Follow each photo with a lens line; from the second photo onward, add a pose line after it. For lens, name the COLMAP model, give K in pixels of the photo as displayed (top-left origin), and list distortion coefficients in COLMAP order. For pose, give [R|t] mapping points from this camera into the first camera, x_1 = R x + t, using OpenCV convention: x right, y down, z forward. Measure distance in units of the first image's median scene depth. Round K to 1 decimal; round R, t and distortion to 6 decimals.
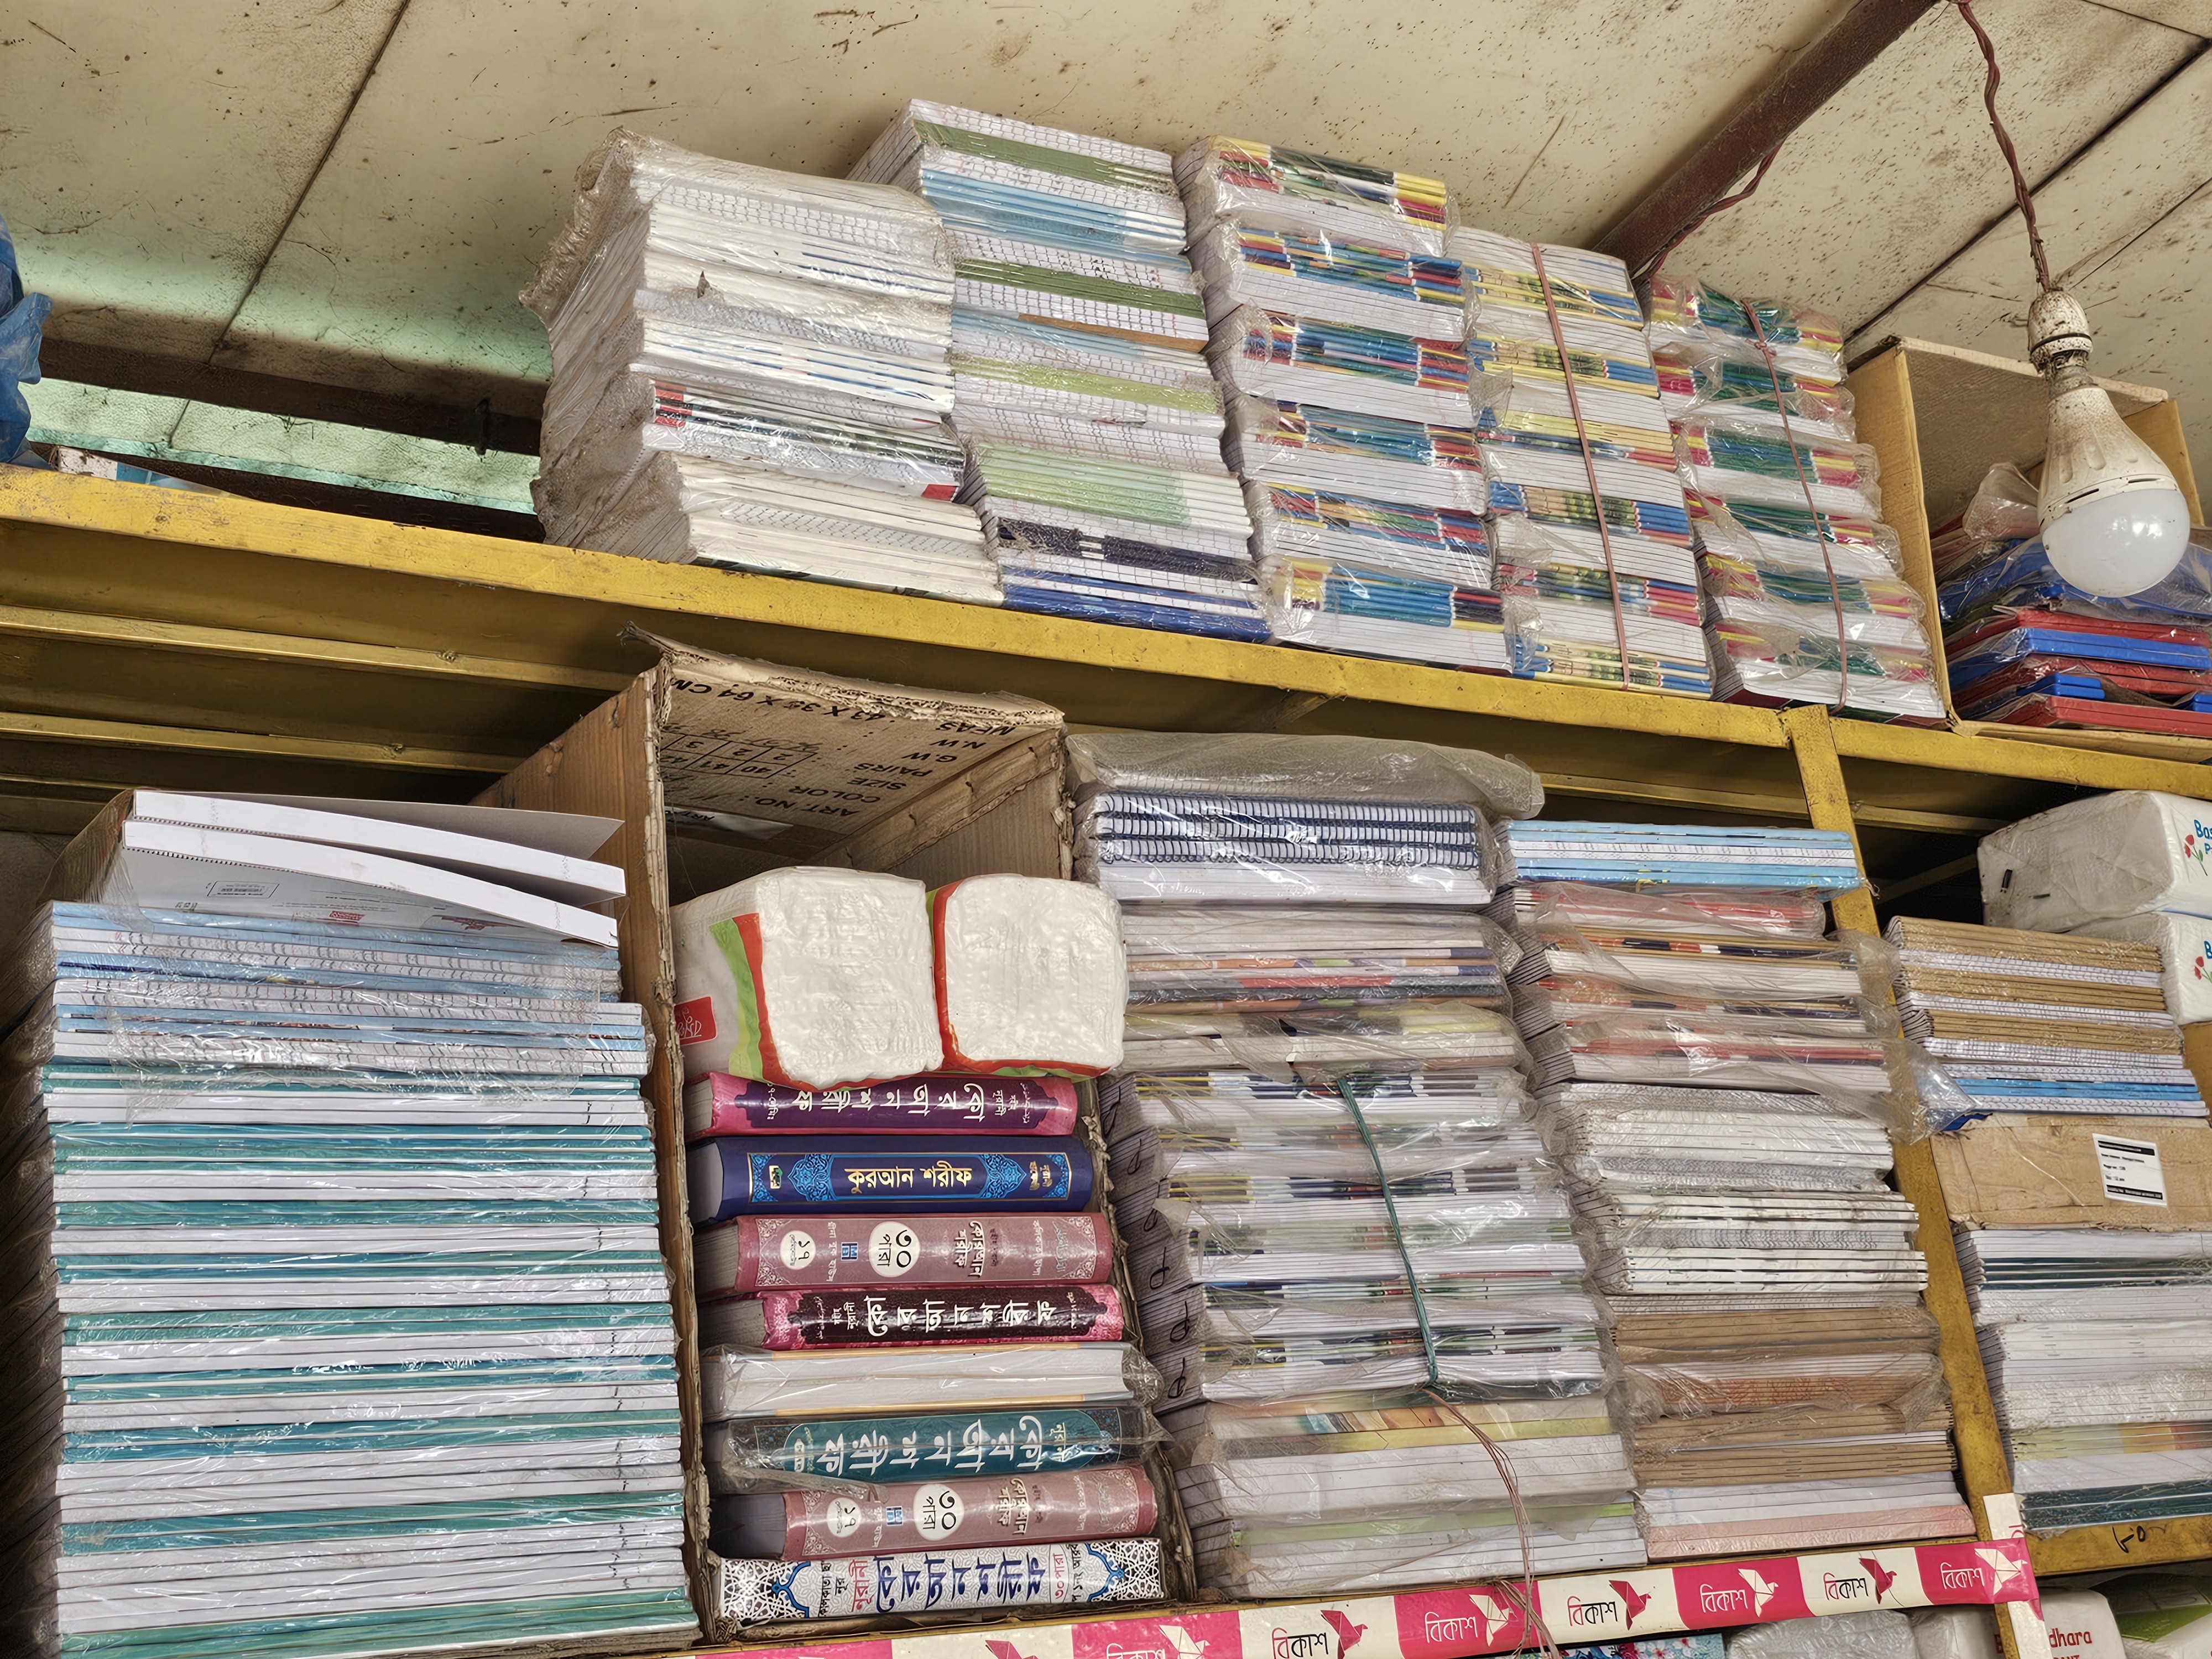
lens RADIAL K [[2705.4, 0, 1106.0], [0, 2705.4, 829.5], [0, 0, 1]] dist [0.204063, -0.740005]
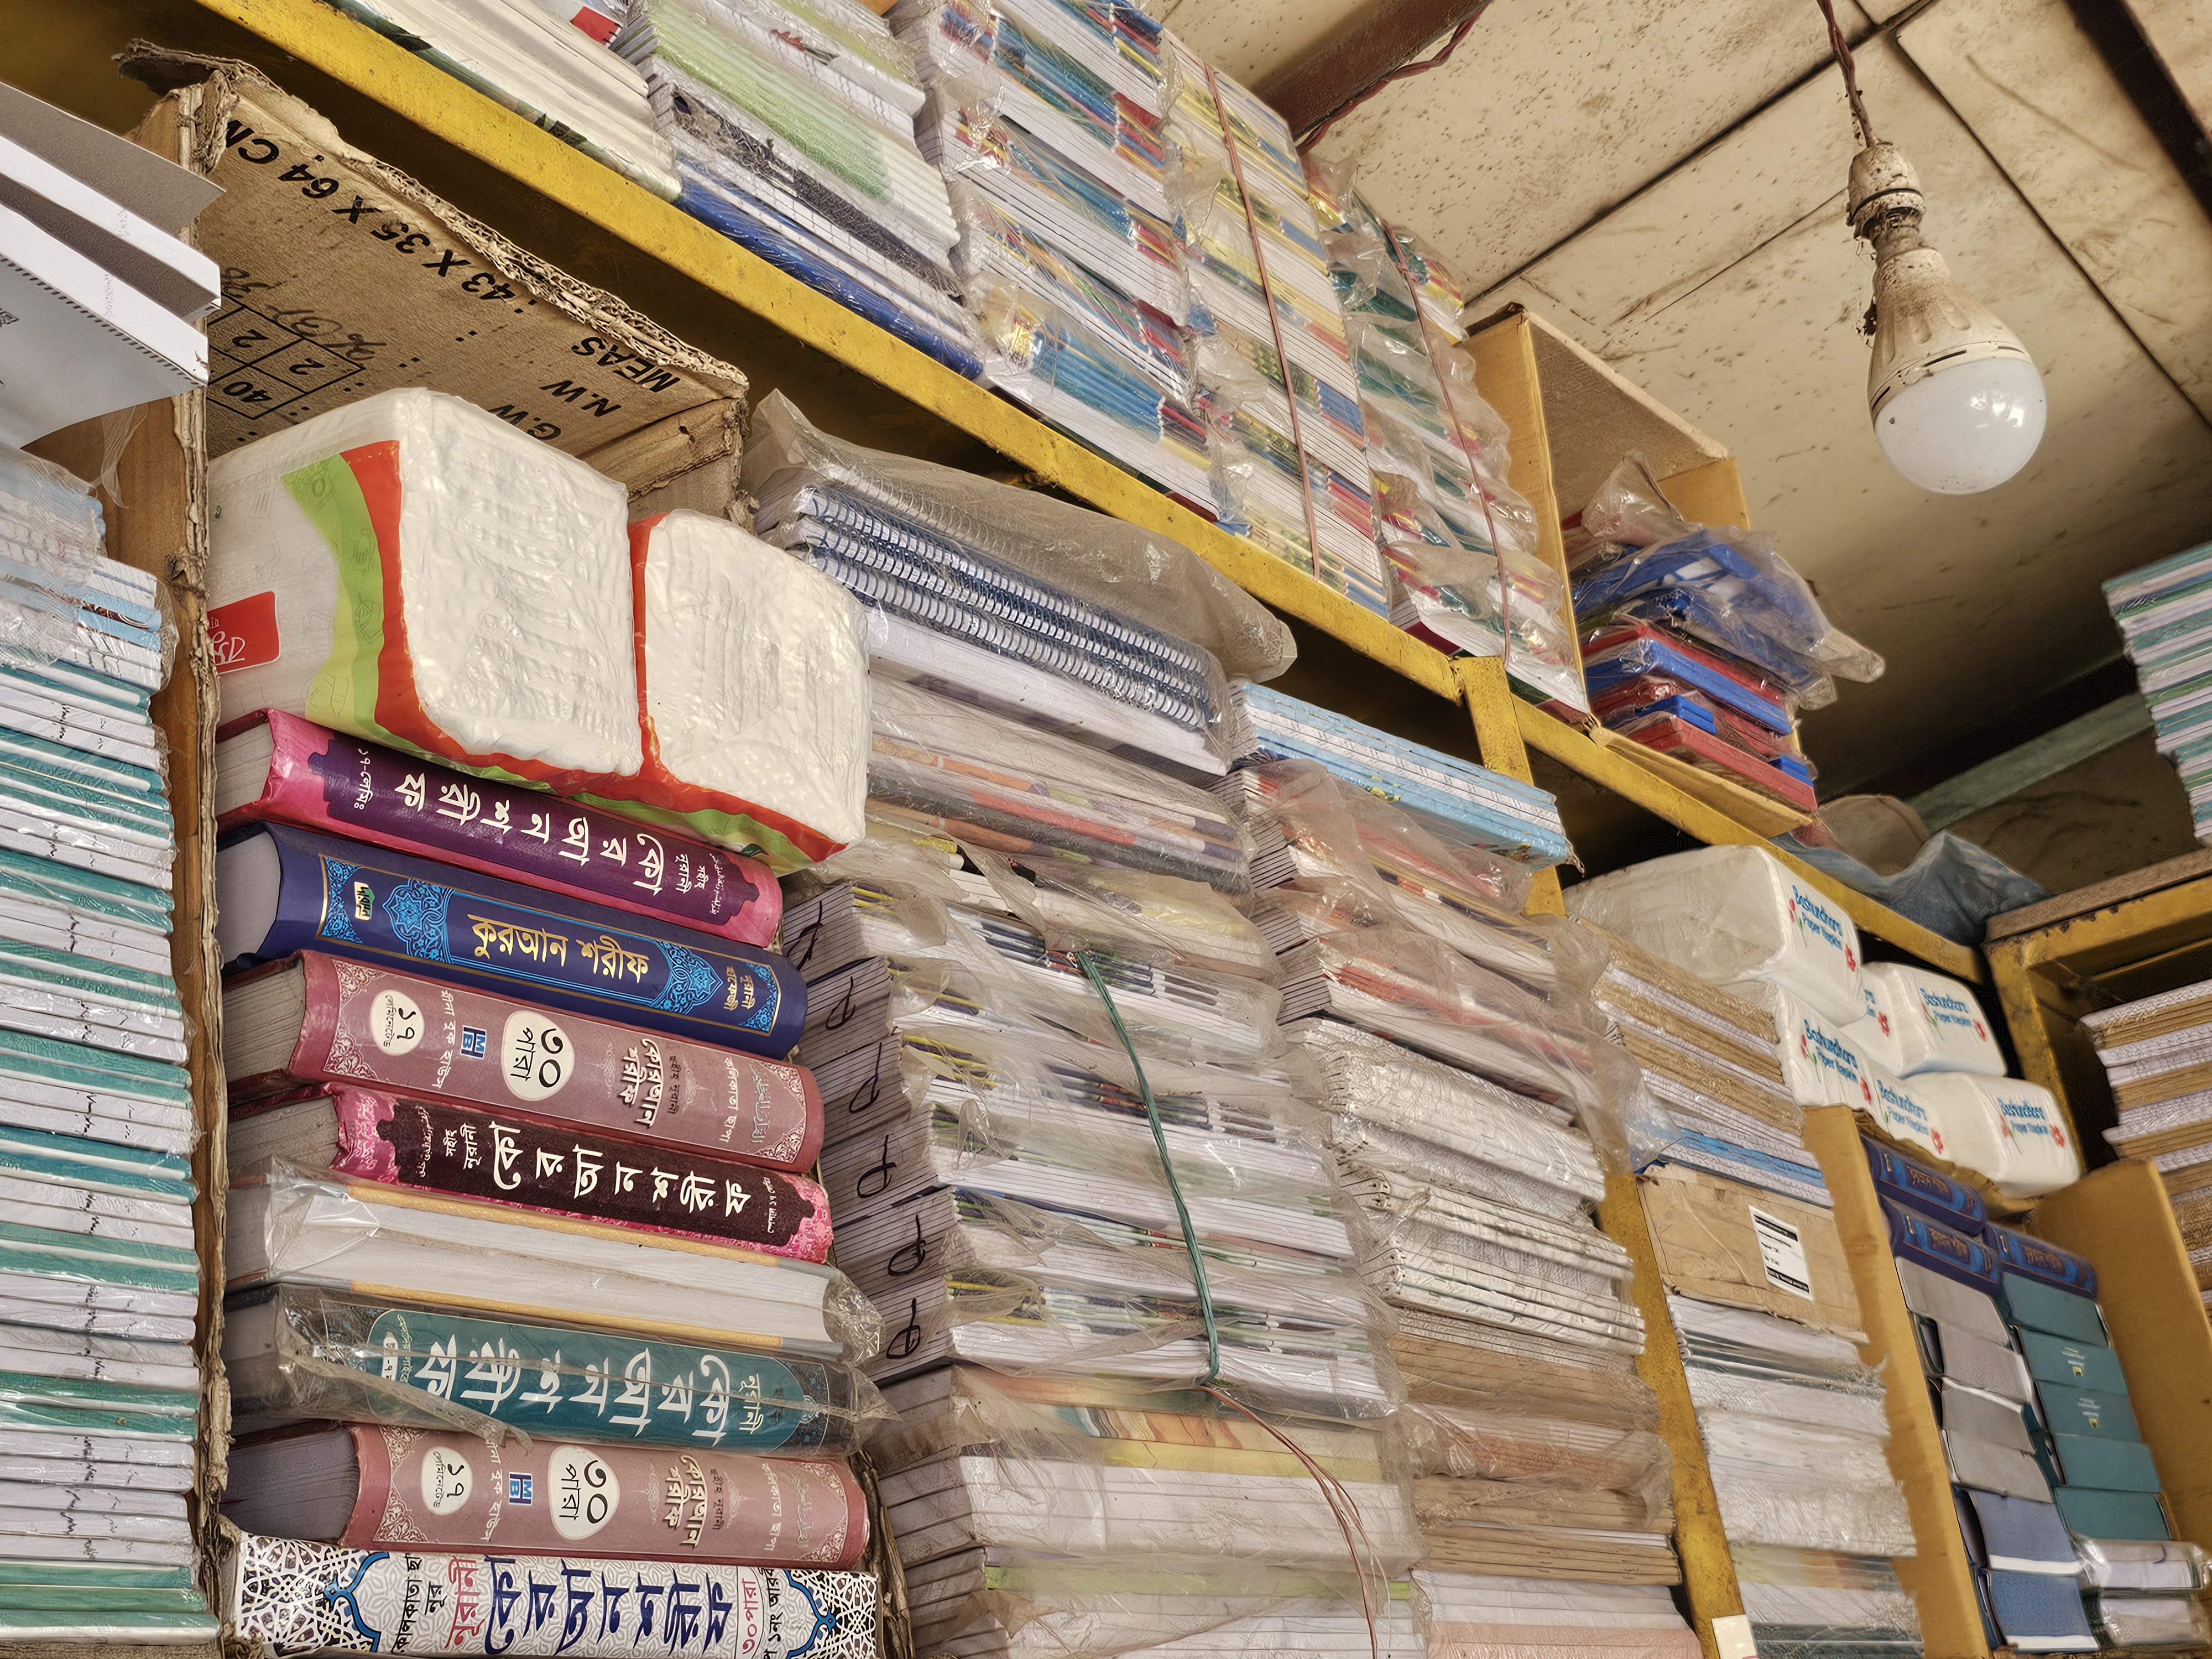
lens RADIAL K [[2705.4, 0, 1106.0], [0, 2705.4, 829.5], [0, 0, 1]] dist [0.204063, -0.740005]
pose [[0.929158, 0.125184, 0.347843, -0.170238], [-0.080683, 0.986908, -0.139654, 0.172342], [-0.360772, 0.101695, 0.927093, 0.375637]]
